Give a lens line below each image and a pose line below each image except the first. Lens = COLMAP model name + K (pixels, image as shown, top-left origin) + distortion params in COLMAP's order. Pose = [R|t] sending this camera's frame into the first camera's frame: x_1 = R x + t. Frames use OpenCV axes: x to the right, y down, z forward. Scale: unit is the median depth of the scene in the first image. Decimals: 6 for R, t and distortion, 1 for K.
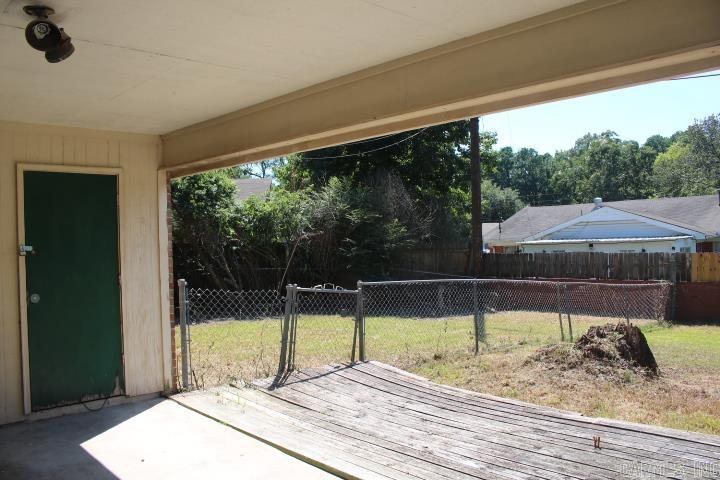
lens RADIAL K [[595.7, 0, 356.2], [0, 595.7, 242.0], [0, 0, 1]] dist [-0.160640, 0.137585]
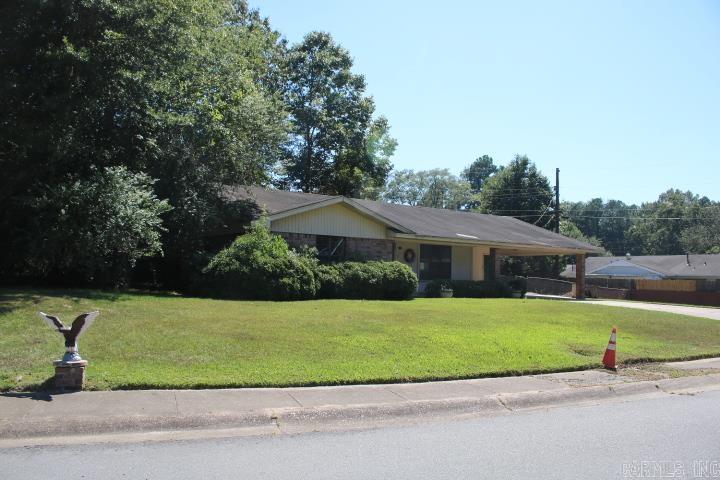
lens RADIAL K [[595.7, 0, 356.2], [0, 595.7, 242.0], [0, 0, 1]] dist [-0.160640, 0.137585]
pose [[0.987445, 0.037959, -0.153334, -0.040344], [-0.046647, 0.997479, -0.053470, 0.006706], [0.150918, 0.059952, 0.986727, -0.246572]]
